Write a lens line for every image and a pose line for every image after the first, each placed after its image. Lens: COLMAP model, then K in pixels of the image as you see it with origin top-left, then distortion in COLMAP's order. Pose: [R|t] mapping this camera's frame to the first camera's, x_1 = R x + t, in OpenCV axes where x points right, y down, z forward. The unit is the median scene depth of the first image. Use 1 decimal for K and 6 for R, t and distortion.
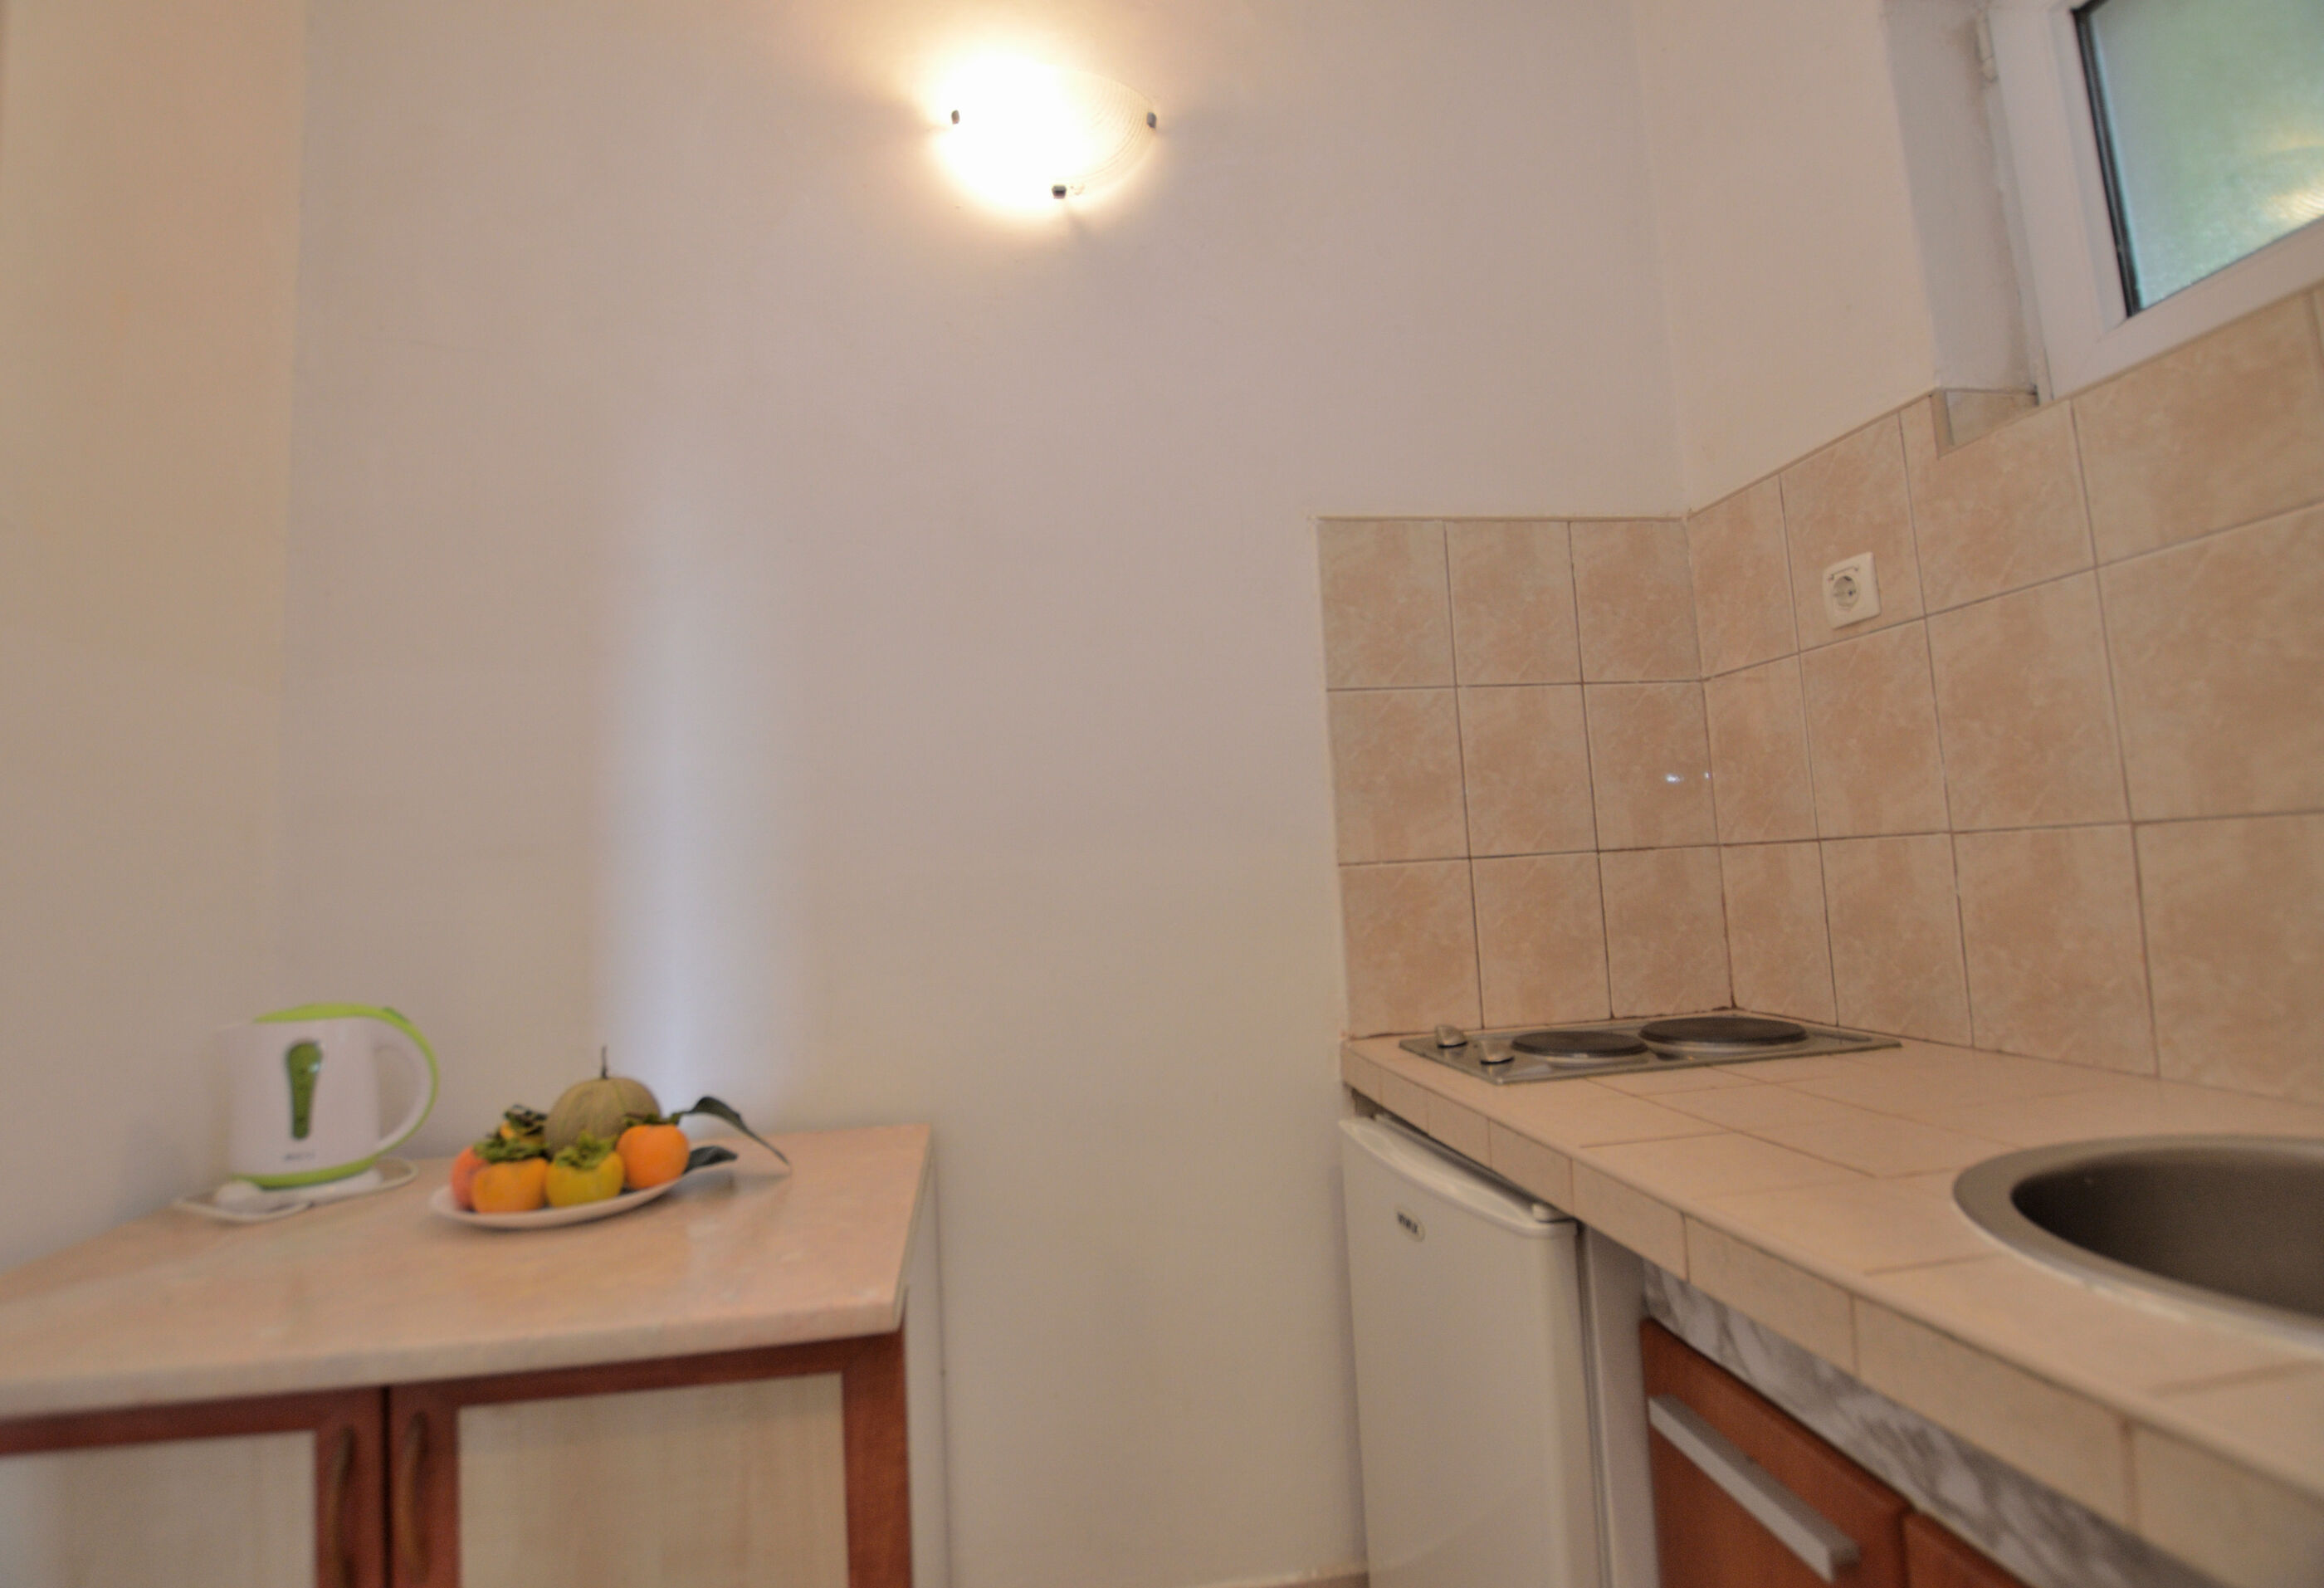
lens RADIAL K [[1070.8, 0, 1162.0], [0, 1070.8, 794.0], [0, 0, 1]] dist [0.001205, -0.000530]
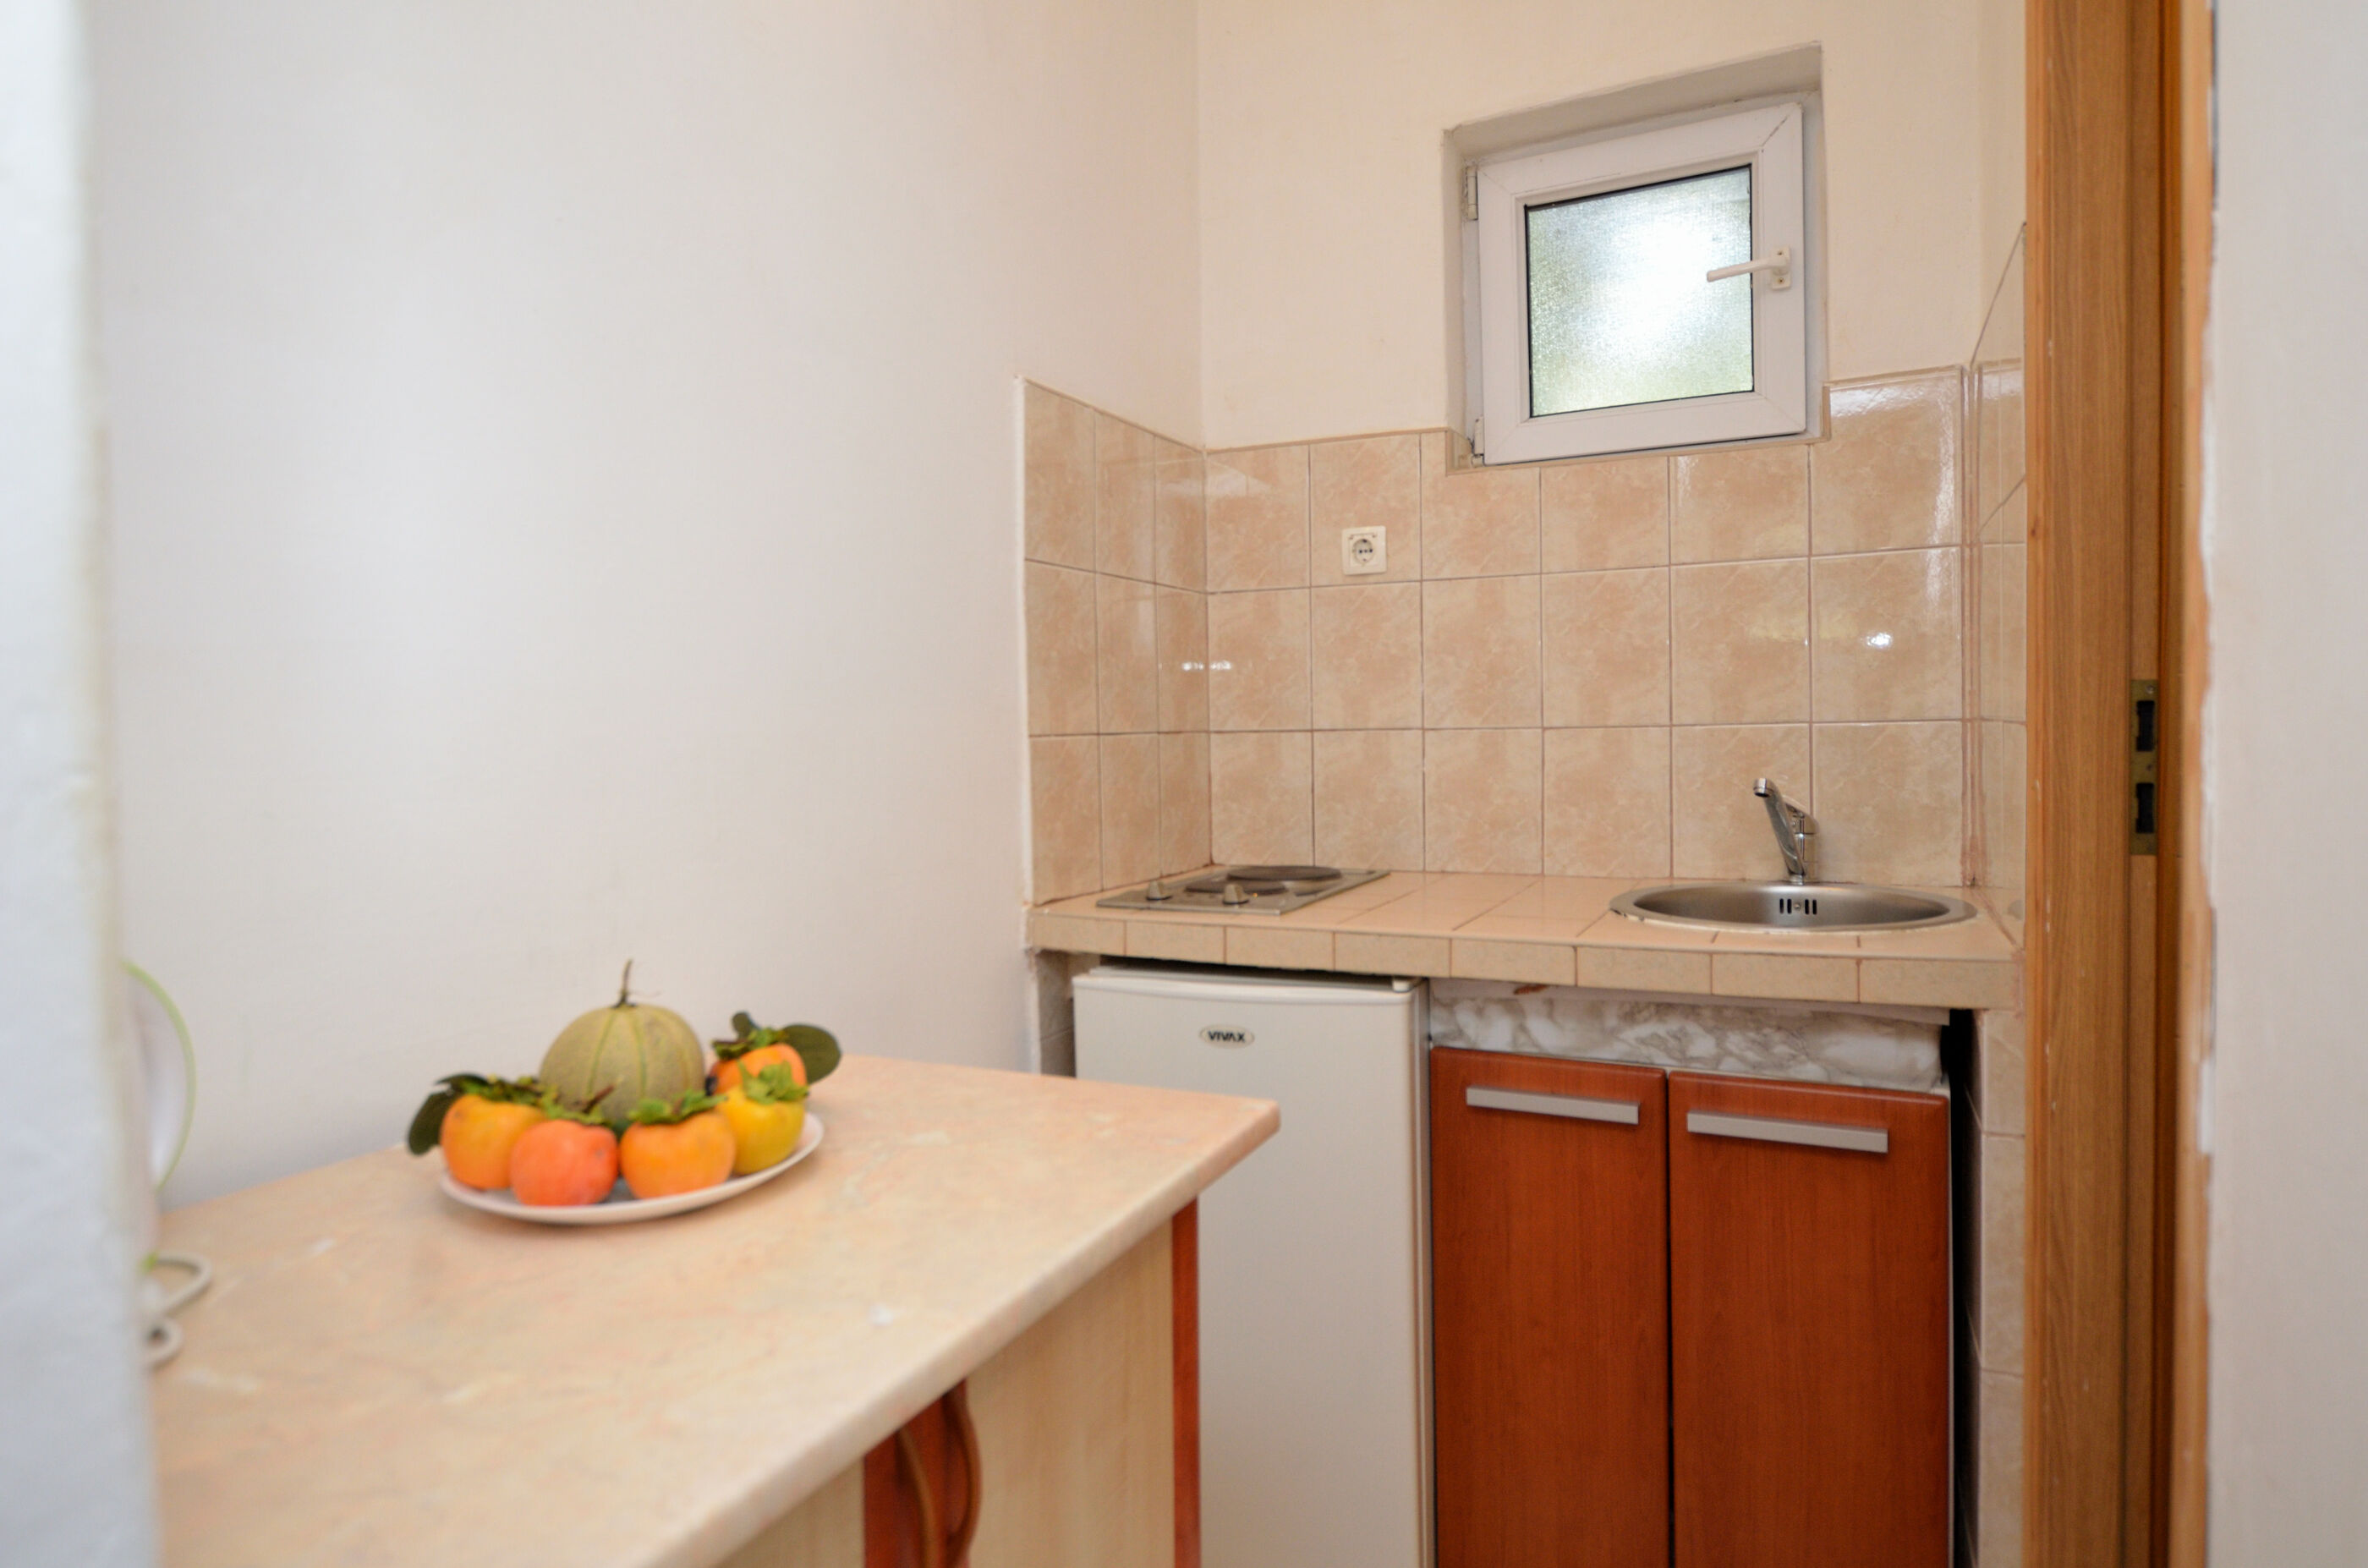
lens RADIAL K [[1359.5, 0, 1184.0], [0, 1359.5, 784.0], [0, 0, 1]] dist [0.000931, 0.000068]
pose [[0.571433, 0.008885, 0.820601, -0.926394], [-0.077781, 0.996026, 0.043380, 0.051300], [-0.816954, -0.088616, 0.569853, 0.173835]]
